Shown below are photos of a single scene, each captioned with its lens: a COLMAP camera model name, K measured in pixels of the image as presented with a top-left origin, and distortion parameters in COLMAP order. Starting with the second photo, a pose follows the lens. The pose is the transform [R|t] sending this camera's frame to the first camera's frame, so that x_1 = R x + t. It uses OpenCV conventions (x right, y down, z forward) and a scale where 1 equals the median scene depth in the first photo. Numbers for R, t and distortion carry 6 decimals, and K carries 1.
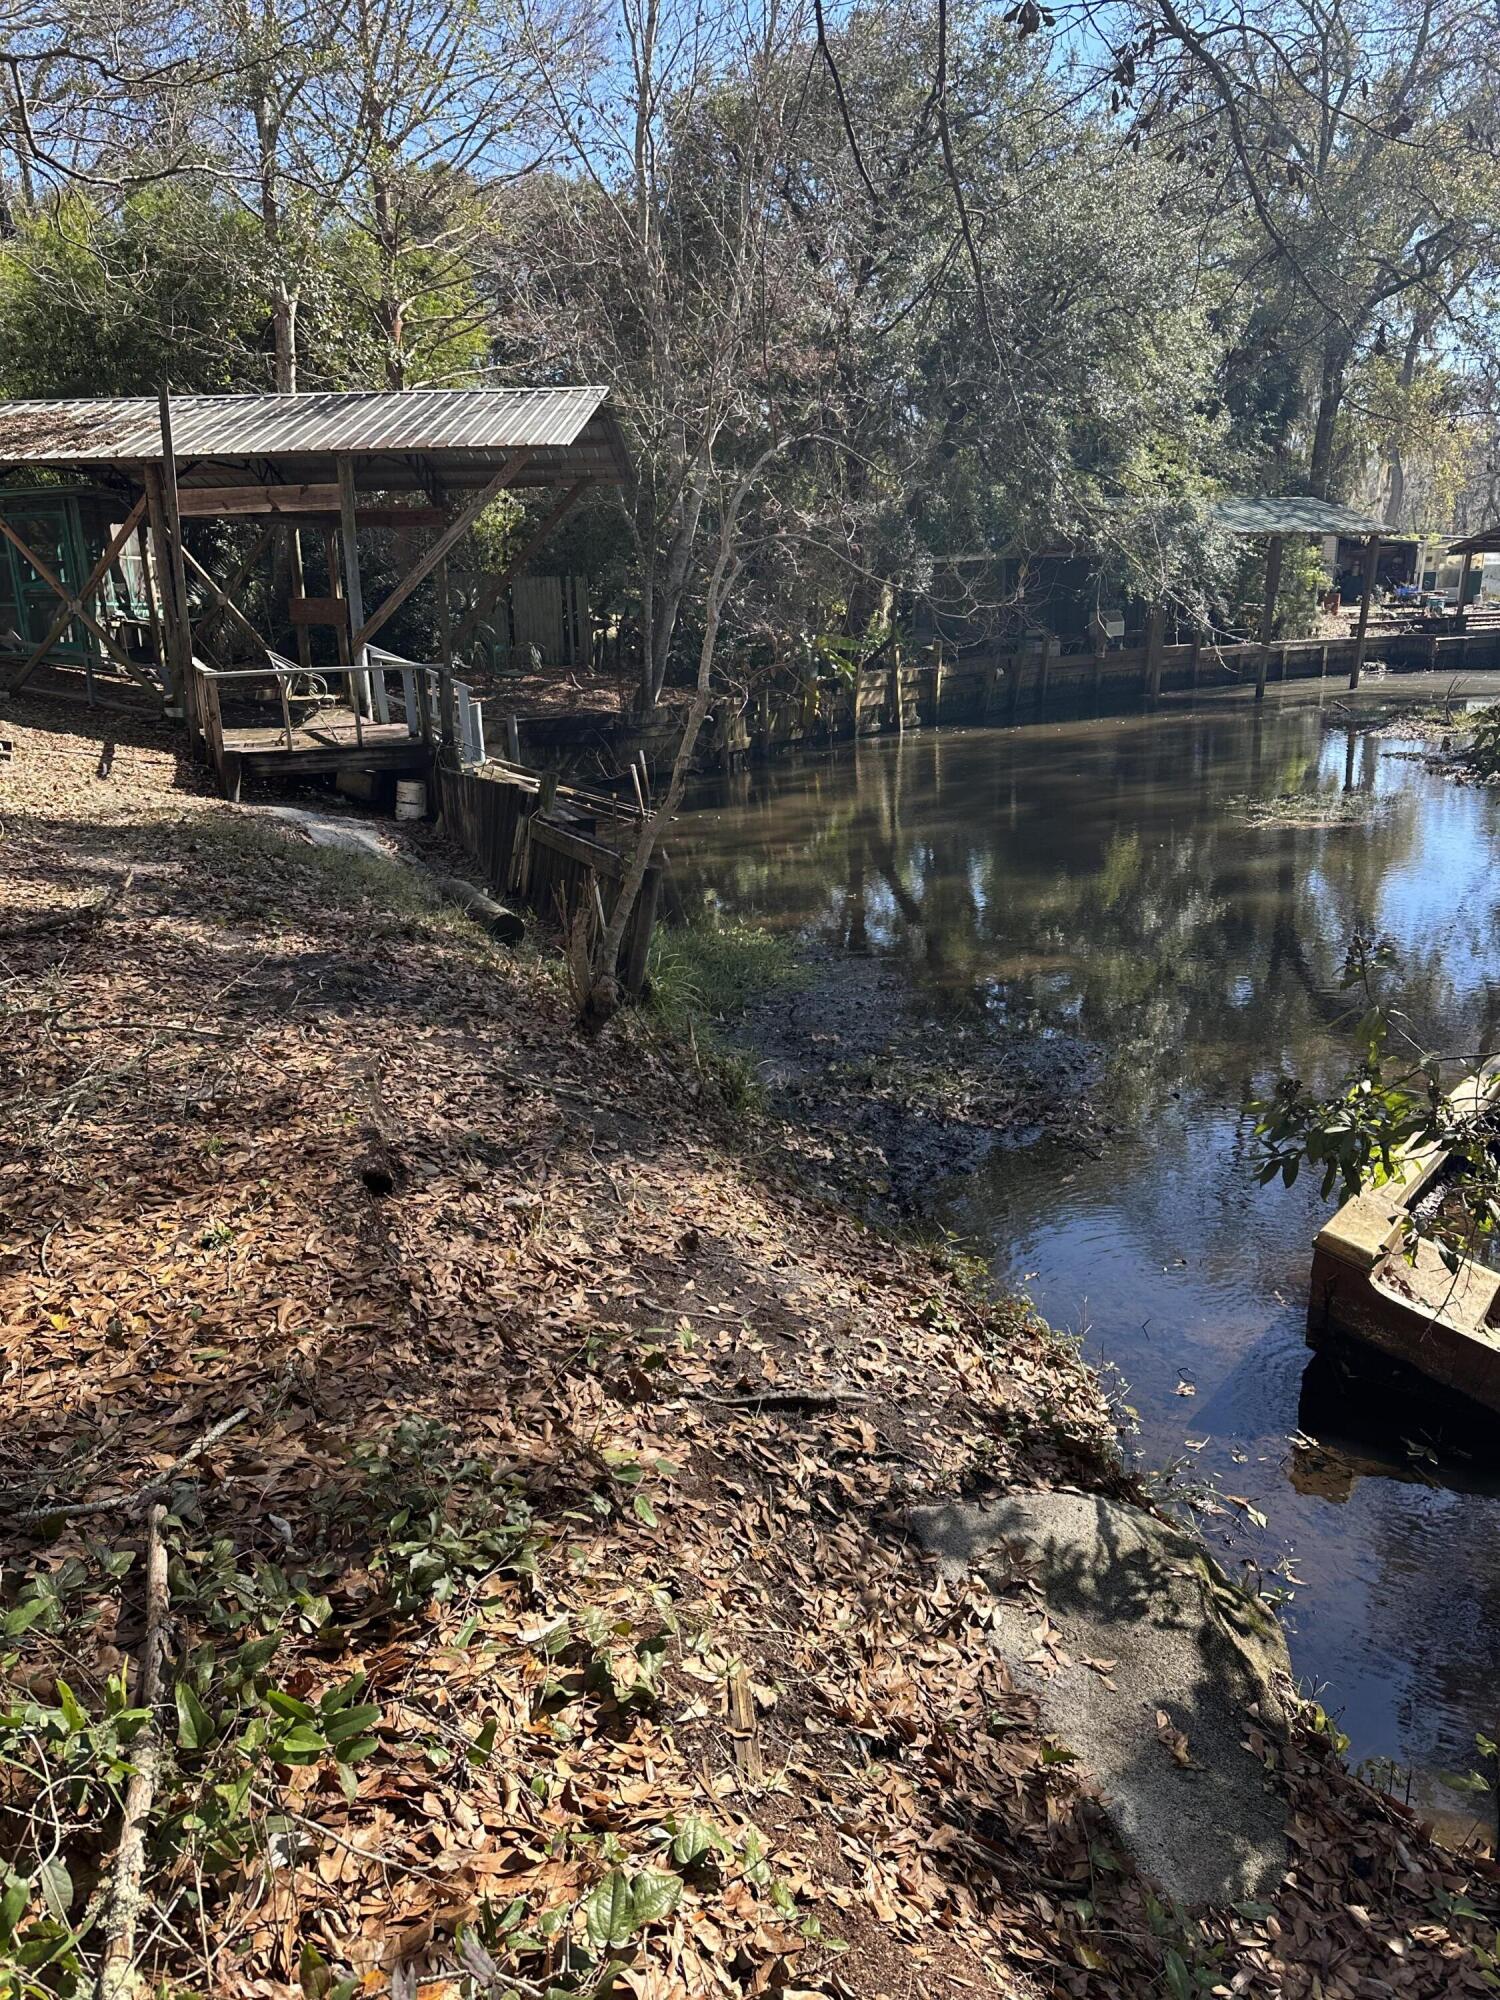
lens RADIAL K [[1390.9, 0, 758.4], [0, 1390.9, 997.9], [0, 0, 1]] dist [0.161223, -0.208565]
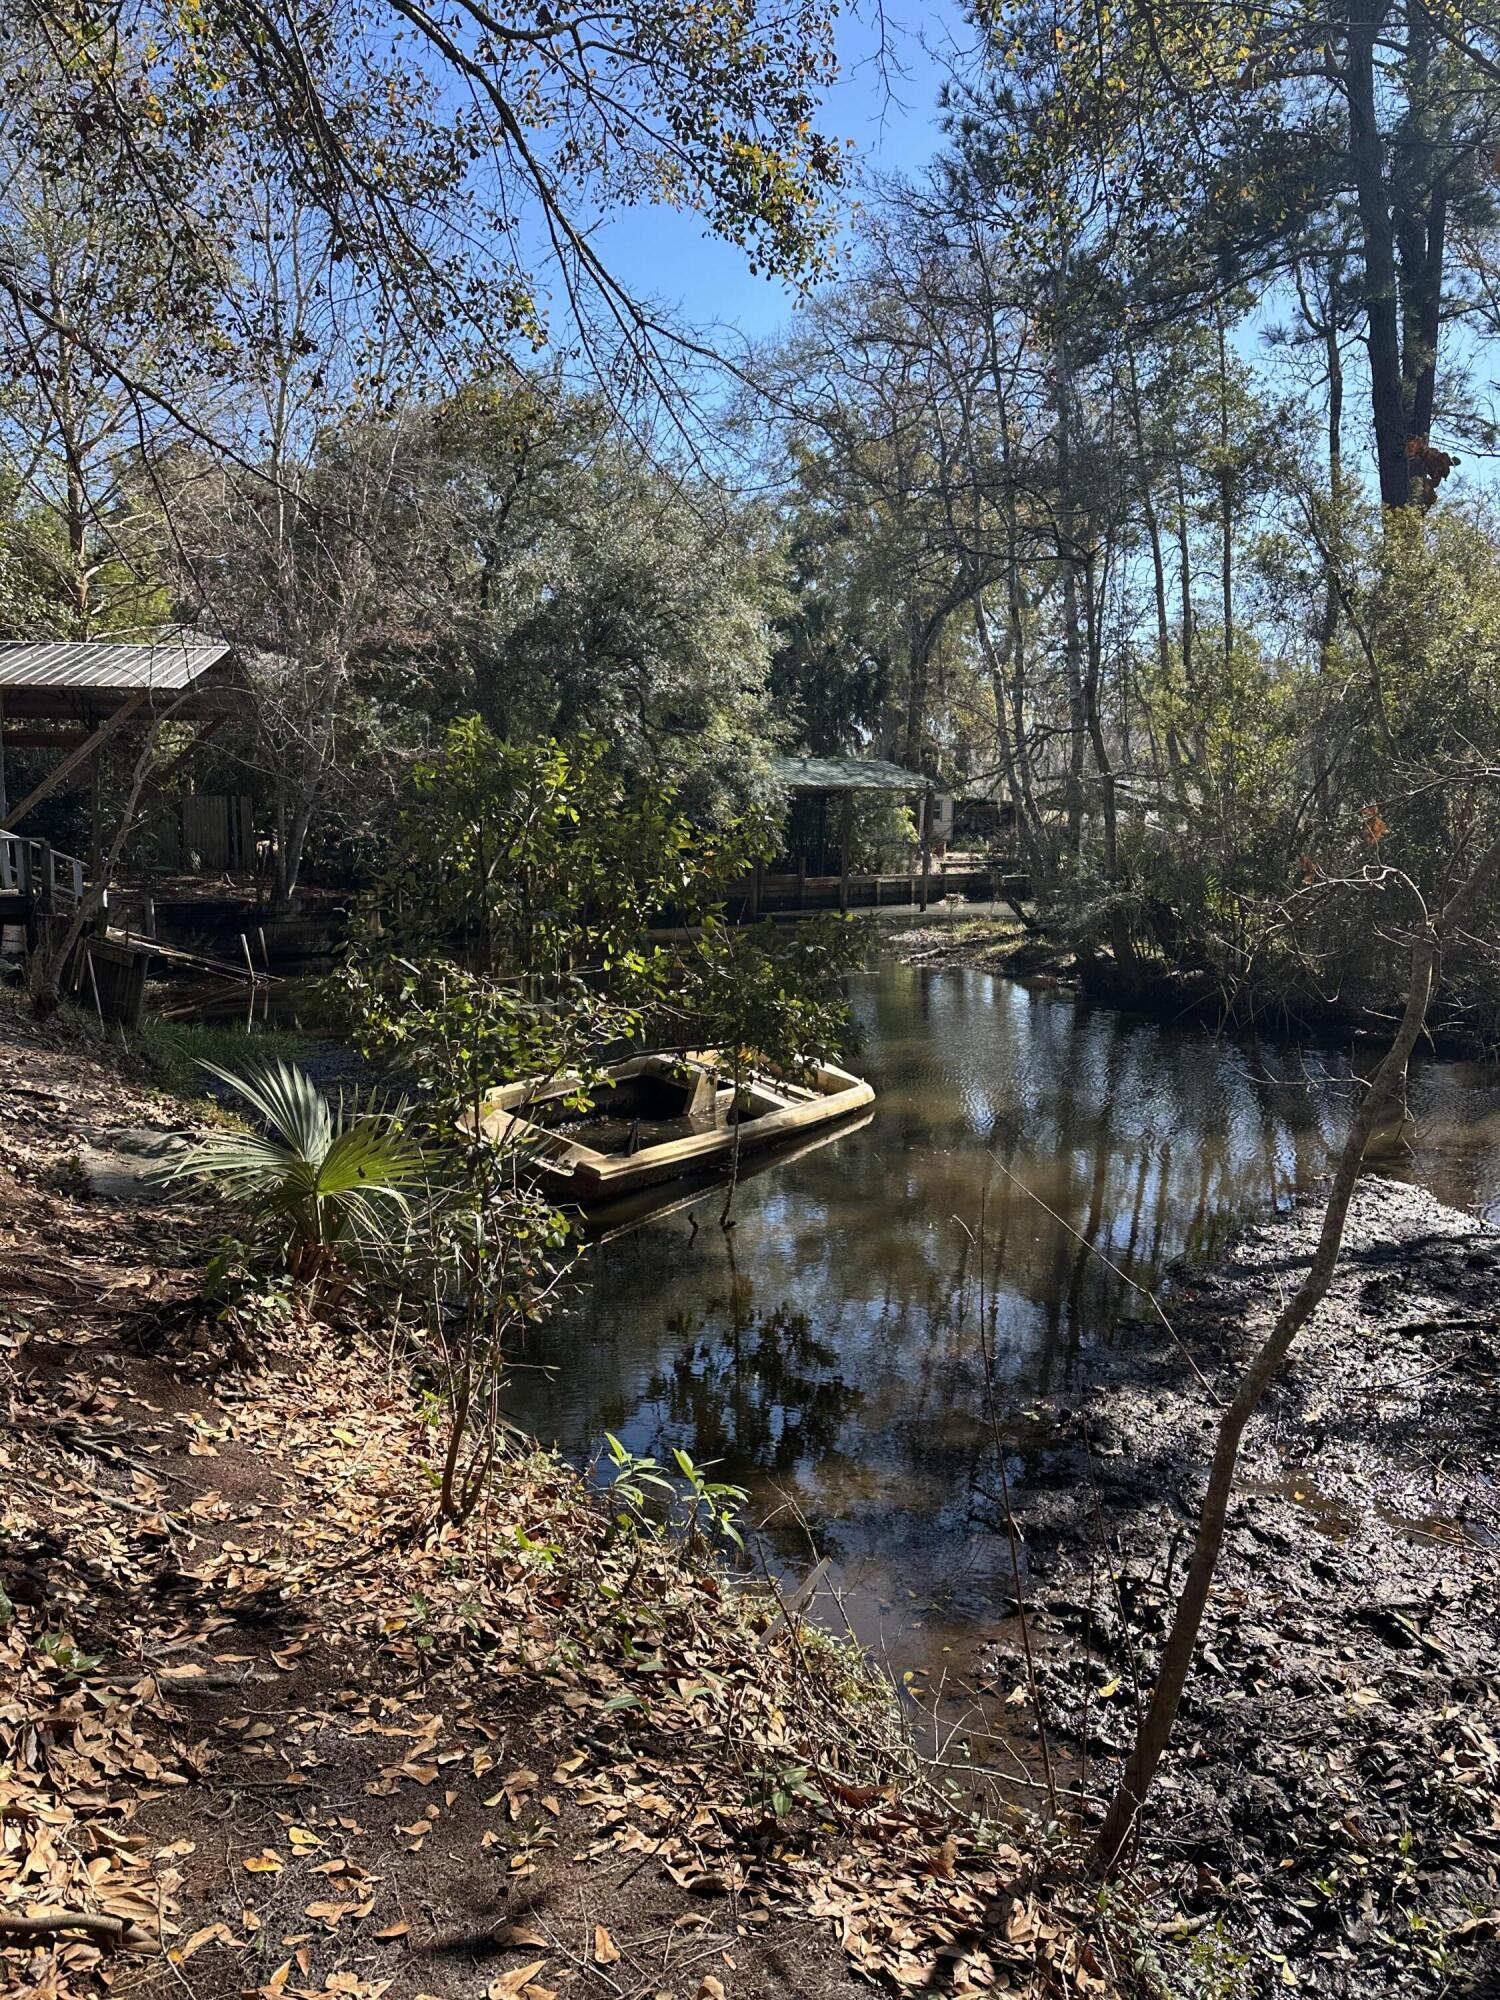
lens RADIAL K [[1400.2, 0, 753.5], [0, 1400.2, 990.7], [0, 0, 1]] dist [0.082801, -0.070141]
pose [[0.986027, 0.005613, 0.166491, 0.100152], [0.022956, 0.985319, -0.169173, 0.069466], [-0.164996, 0.170631, 0.971422, -0.180849]]
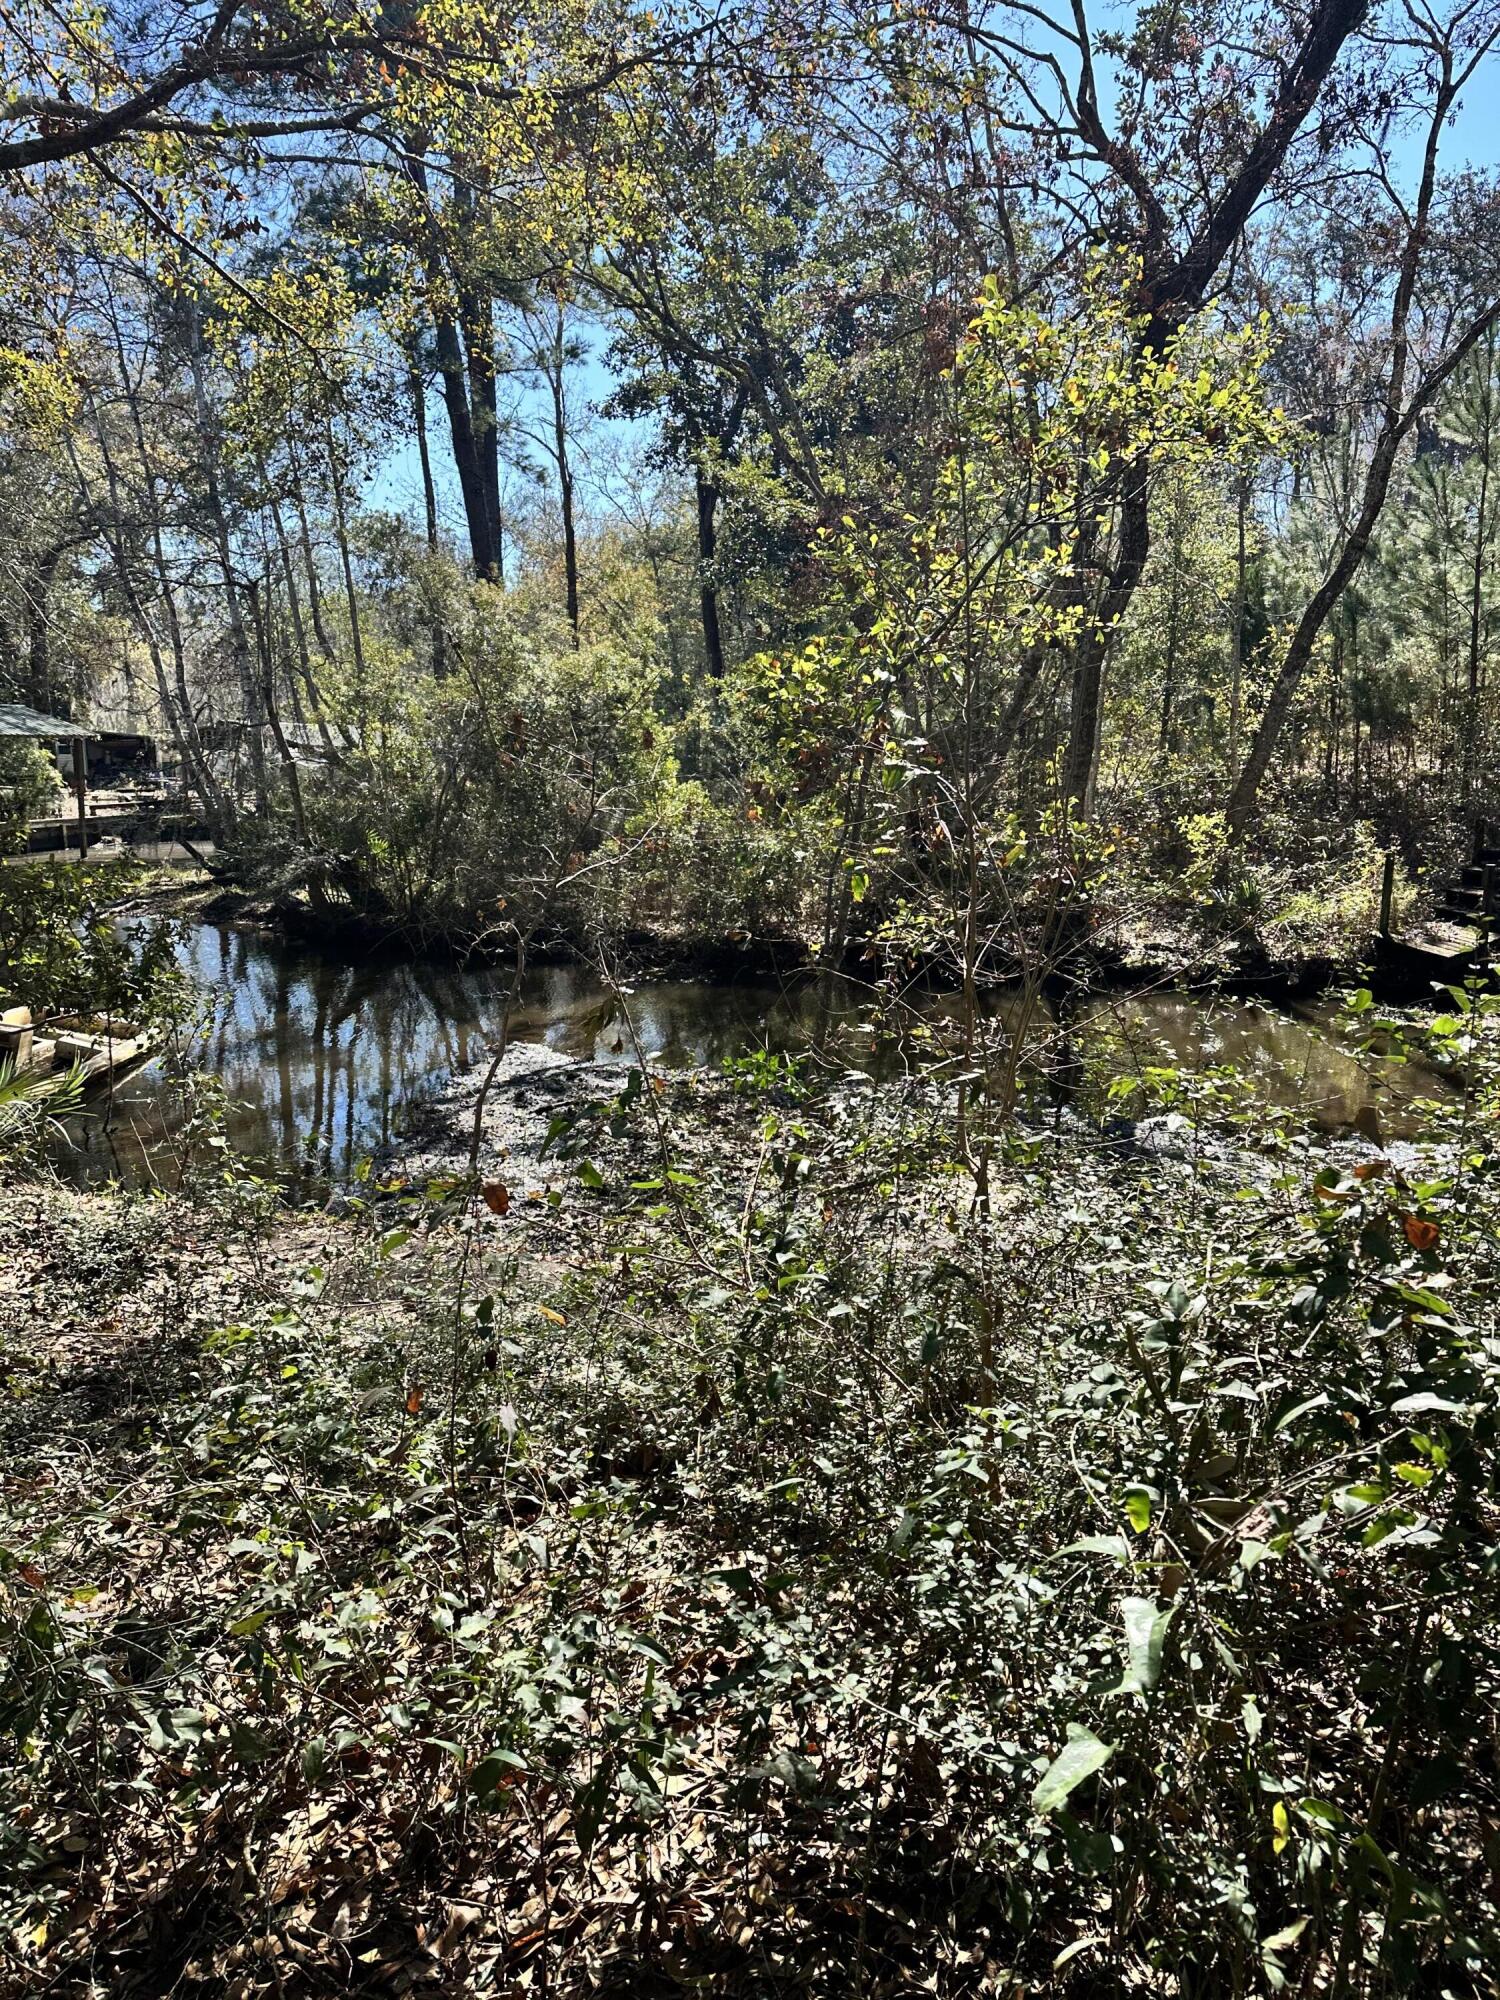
lens RADIAL K [[1390.9, 0, 758.4], [0, 1390.9, 997.9], [0, 0, 1]] dist [0.161223, -0.208565]
pose [[0.725242, -0.109587, 0.679716, -0.015548], [0.188688, 0.981089, -0.043149, 0.087811], [-0.662133, 0.159548, 0.732205, -0.361377]]
